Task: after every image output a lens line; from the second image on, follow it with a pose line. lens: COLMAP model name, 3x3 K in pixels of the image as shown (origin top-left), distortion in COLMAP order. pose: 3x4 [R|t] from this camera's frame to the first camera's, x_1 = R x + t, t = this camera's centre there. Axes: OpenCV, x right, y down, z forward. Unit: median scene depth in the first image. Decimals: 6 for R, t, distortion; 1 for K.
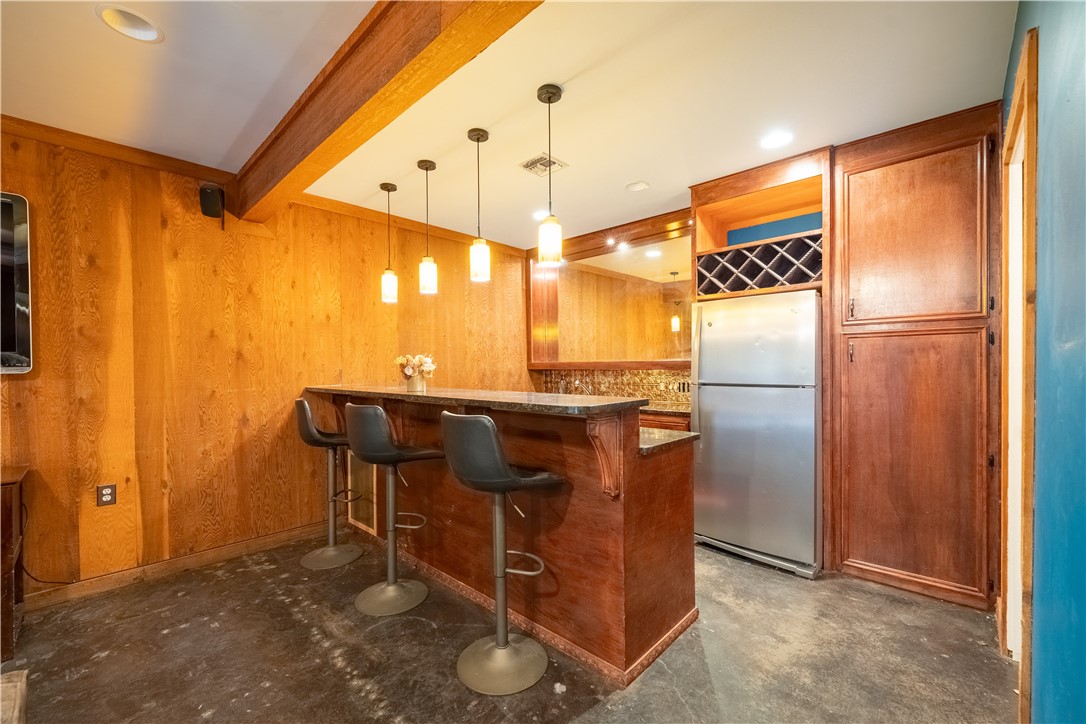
lens RADIAL K [[443.9, 0, 552.1], [0, 443.9, 368.2], [0, 0, 1]] dist [-0.000576, 0.000246]
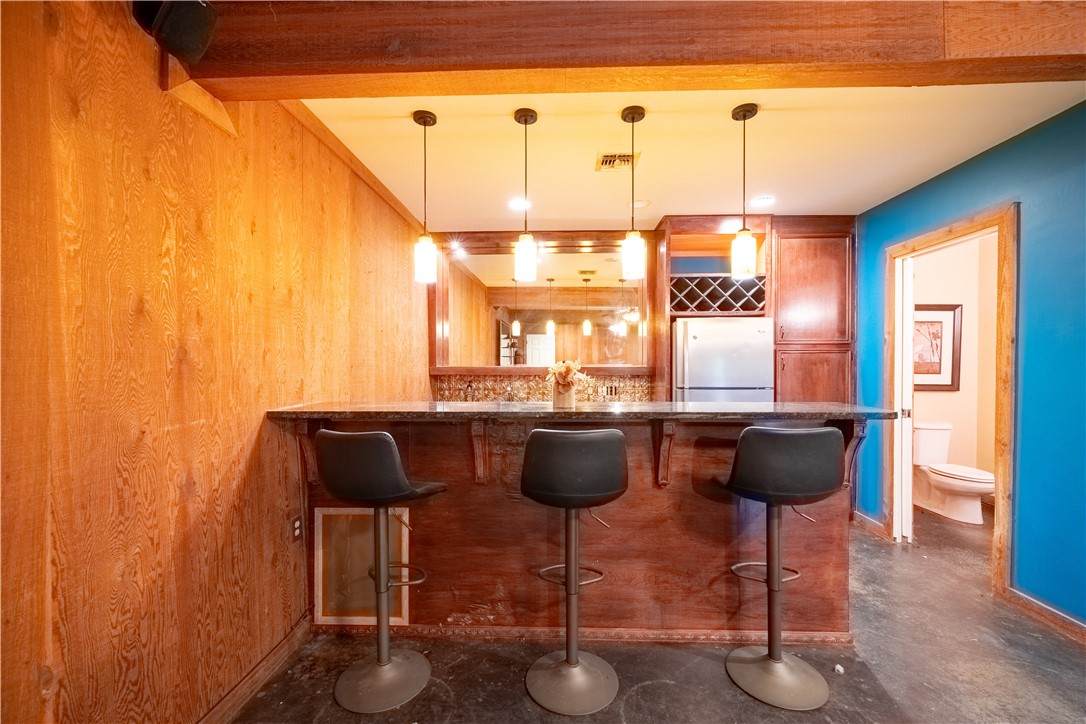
lens RADIAL K [[443.9, 0, 548.1], [0, 443.9, 367.5], [0, 0, 1]] dist [-0.000576, 0.000246]
pose [[0.754914, 0.004311, 0.655810, -0.727925], [-0.001818, 0.999988, -0.004481, -0.012883], [-0.655821, 0.002190, 0.754913, 0.370367]]
